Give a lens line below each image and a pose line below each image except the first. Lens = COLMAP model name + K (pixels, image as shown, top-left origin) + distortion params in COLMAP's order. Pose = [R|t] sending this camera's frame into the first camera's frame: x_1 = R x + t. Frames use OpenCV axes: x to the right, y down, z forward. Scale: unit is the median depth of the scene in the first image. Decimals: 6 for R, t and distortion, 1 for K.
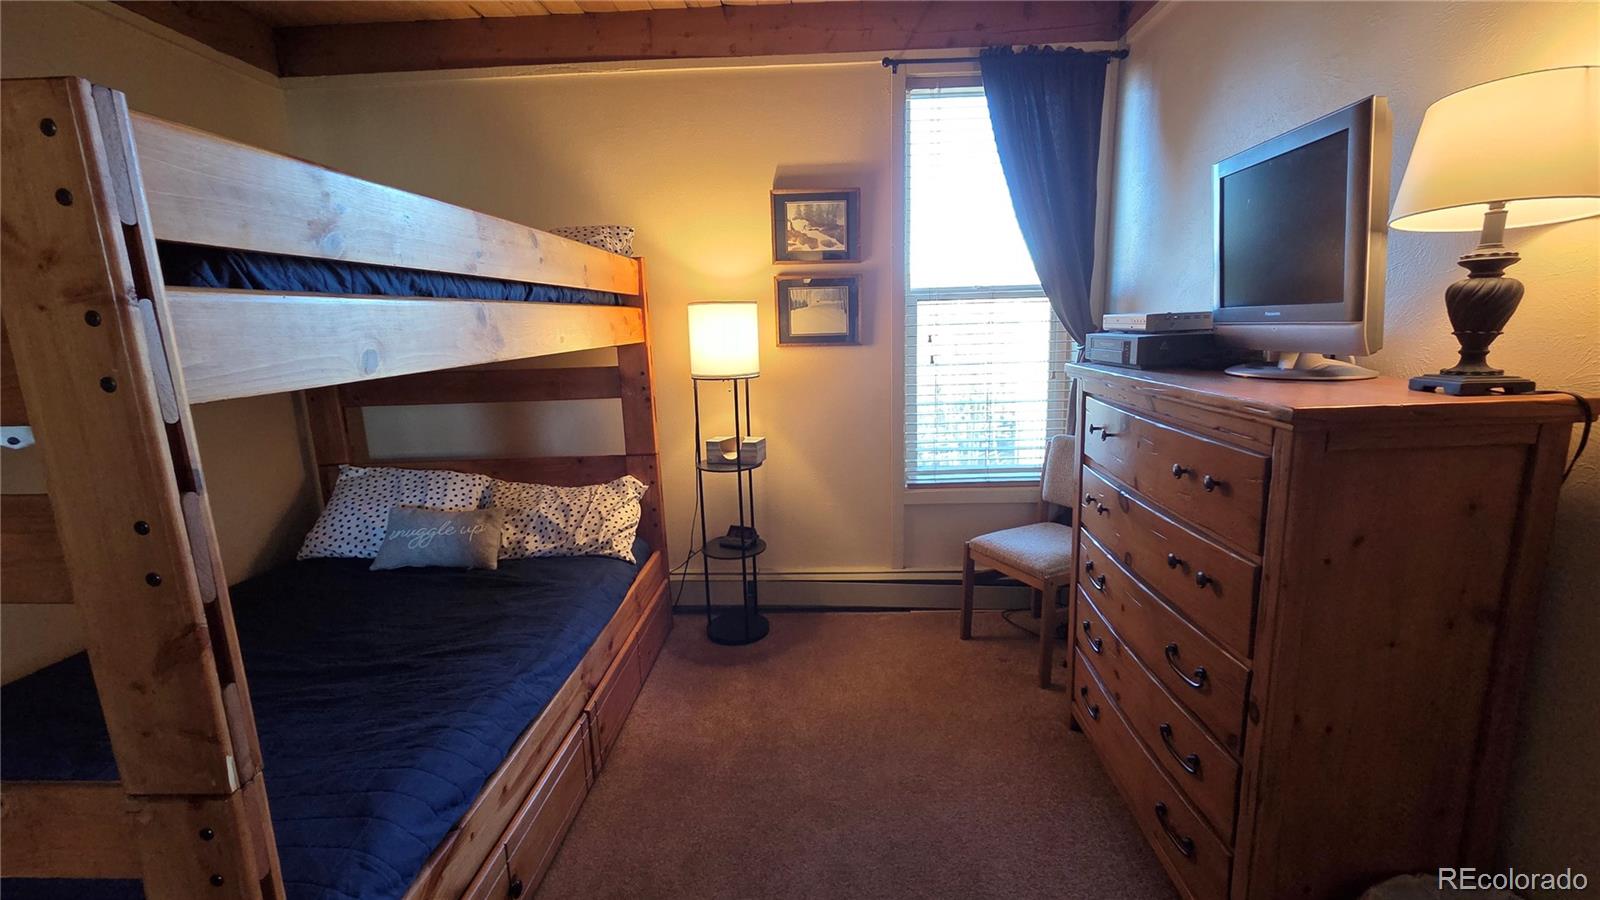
lens RADIAL K [[647.6, 0, 803.7], [0, 647.6, 445.6], [0, 0, 1]] dist [0.003946, 0.000222]
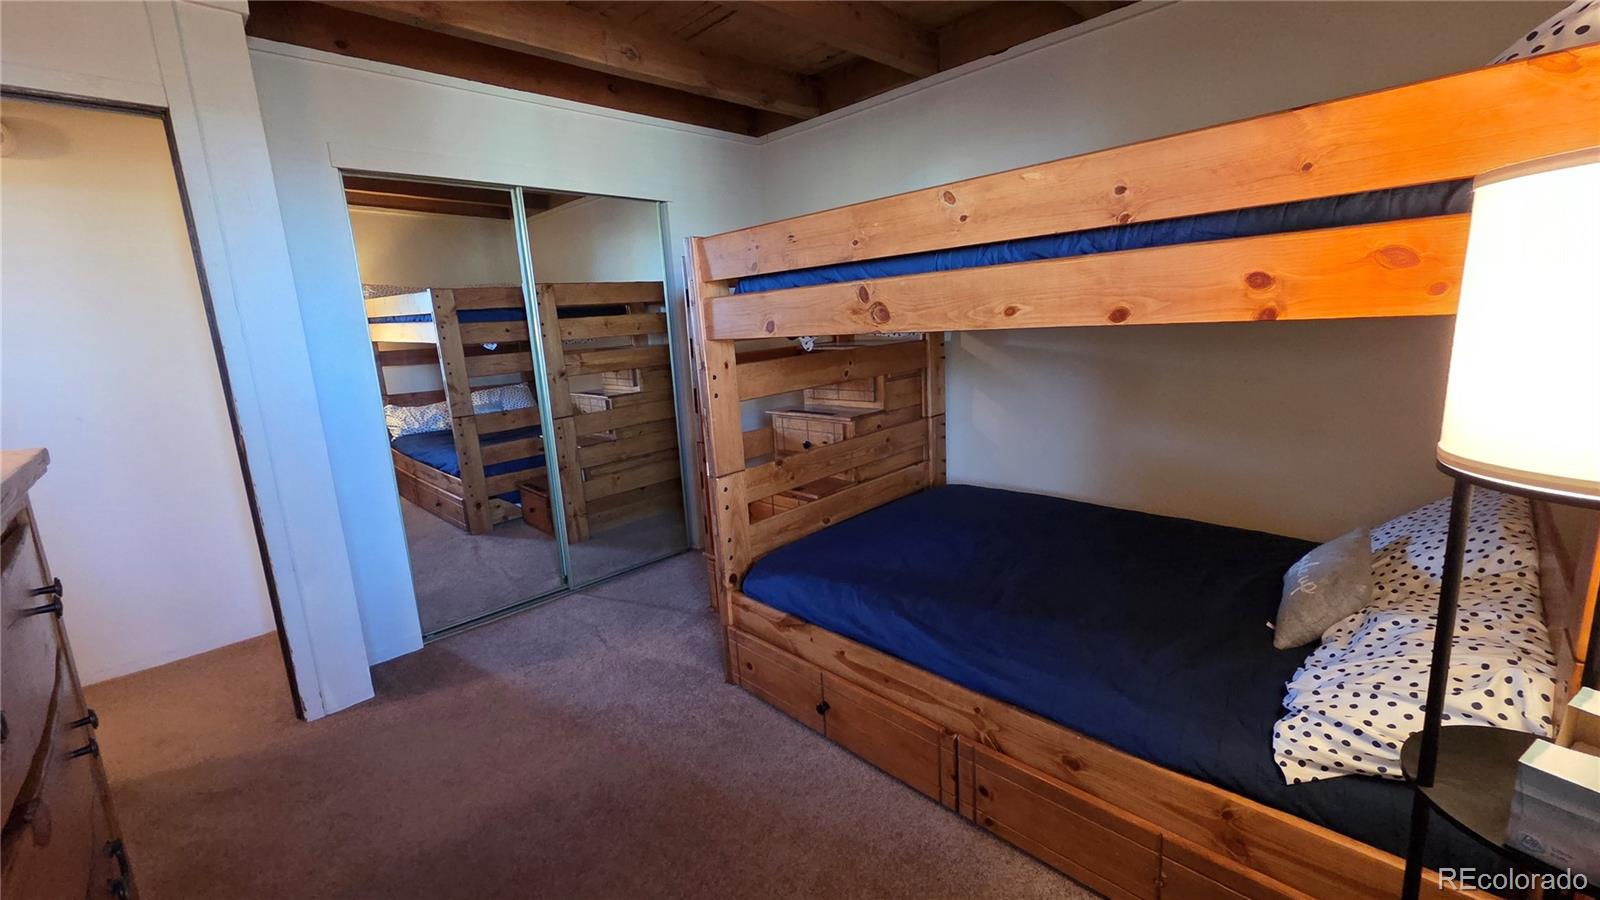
lens RADIAL K [[647.6, 0, 804.2], [0, 647.6, 443.3], [0, 0, 1]] dist [0.003946, 0.000222]
pose [[-0.676506, 0.205962, -0.707050, 0.264654], [-0.065525, 0.939453, 0.336356, -0.189210], [0.733516, 0.273876, -0.622049, 0.980147]]
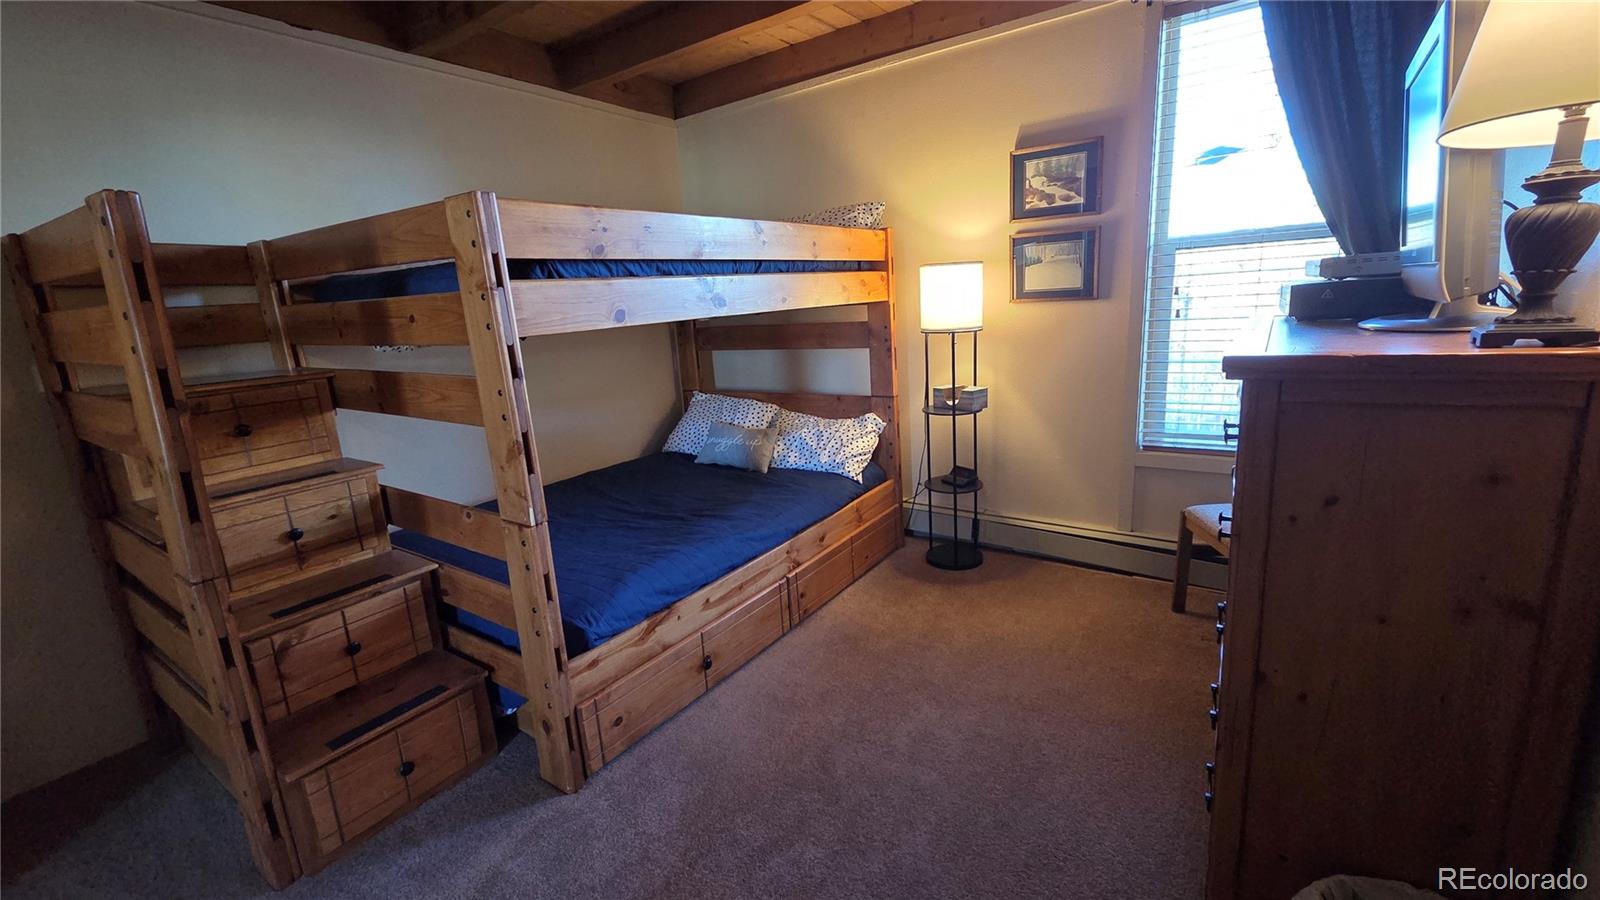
lens RADIAL K [[647.6, 0, 809.9], [0, 647.6, 445.0], [0, 0, 1]] dist [0.003946, 0.000222]
pose [[0.842408, 0.098343, -0.529790, 0.303102], [-0.065190, 0.994583, 0.080964, 0.016418], [0.534882, -0.033668, 0.844256, -0.084980]]
